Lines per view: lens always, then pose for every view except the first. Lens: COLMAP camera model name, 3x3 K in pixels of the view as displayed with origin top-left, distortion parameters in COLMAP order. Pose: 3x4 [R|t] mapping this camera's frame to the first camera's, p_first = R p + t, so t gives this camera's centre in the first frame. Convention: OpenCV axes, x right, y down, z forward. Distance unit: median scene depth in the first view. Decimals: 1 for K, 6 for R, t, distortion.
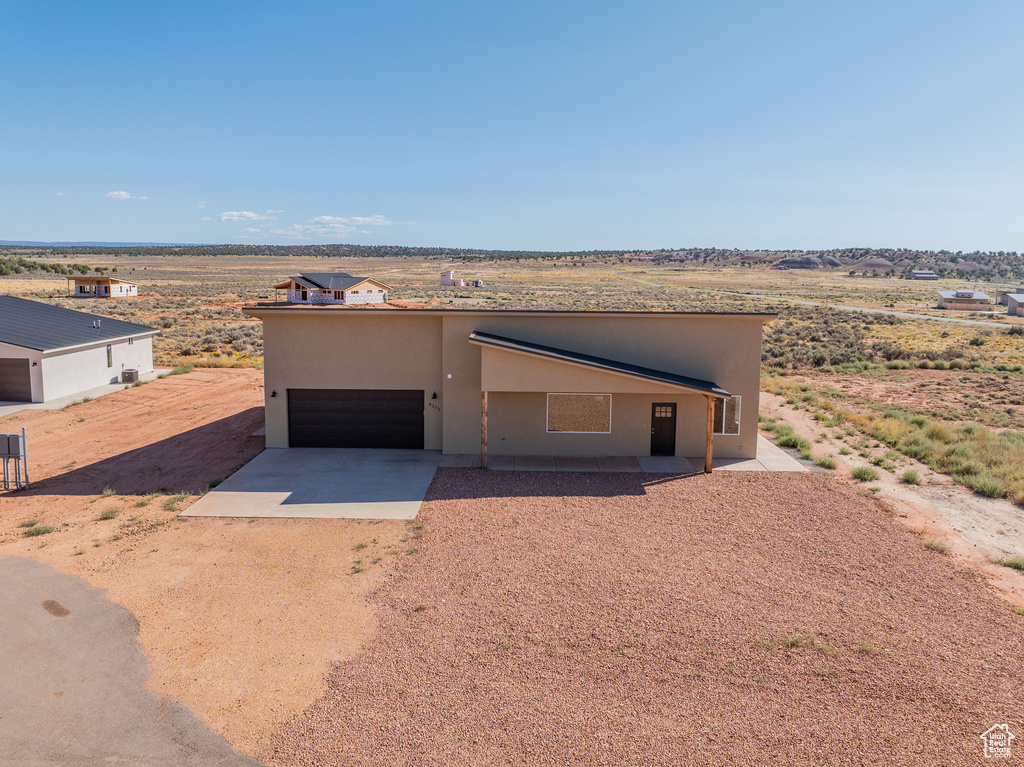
lens RADIAL K [[729.2, 0, 513.1], [0, 729.2, 351.3], [0, 0, 1]] dist [-0.043443, -0.001037]
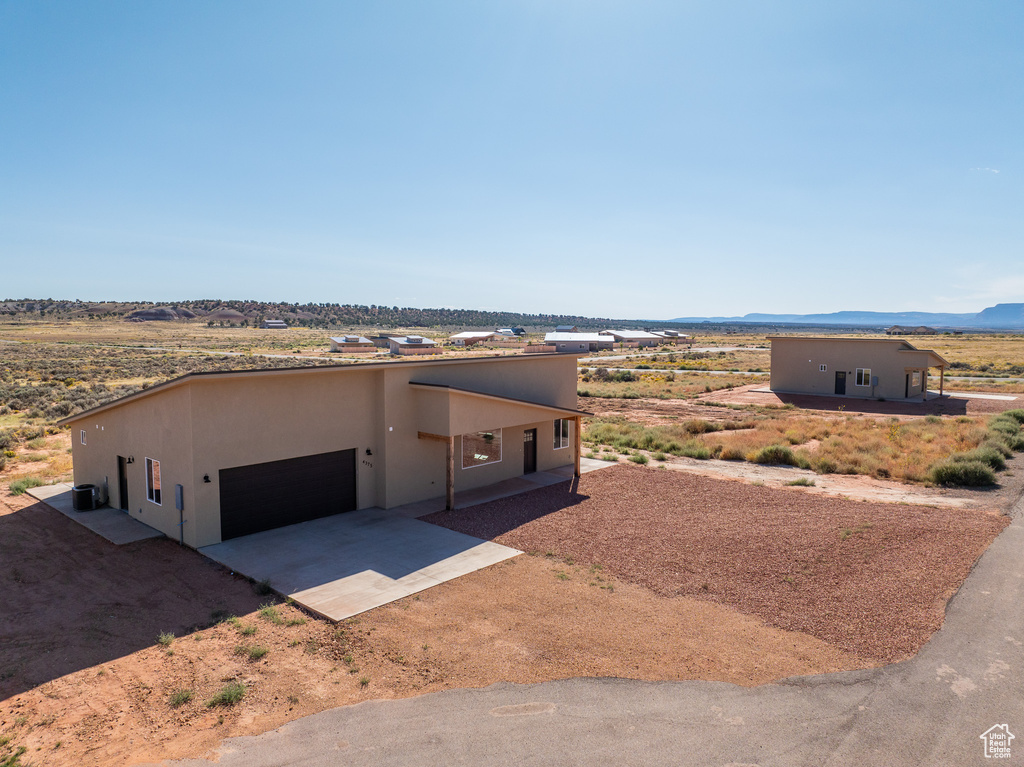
lens RADIAL K [[709.0, 0, 512.0], [0, 709.0, 383.5], [0, 0, 1]] dist [-0.035797, 0.000567]
pose [[0.665283, -0.075535, 0.742760, -0.834624], [0.092986, 0.995506, 0.017951, -0.036473], [-0.740778, 0.057124, 0.669317, 0.268822]]
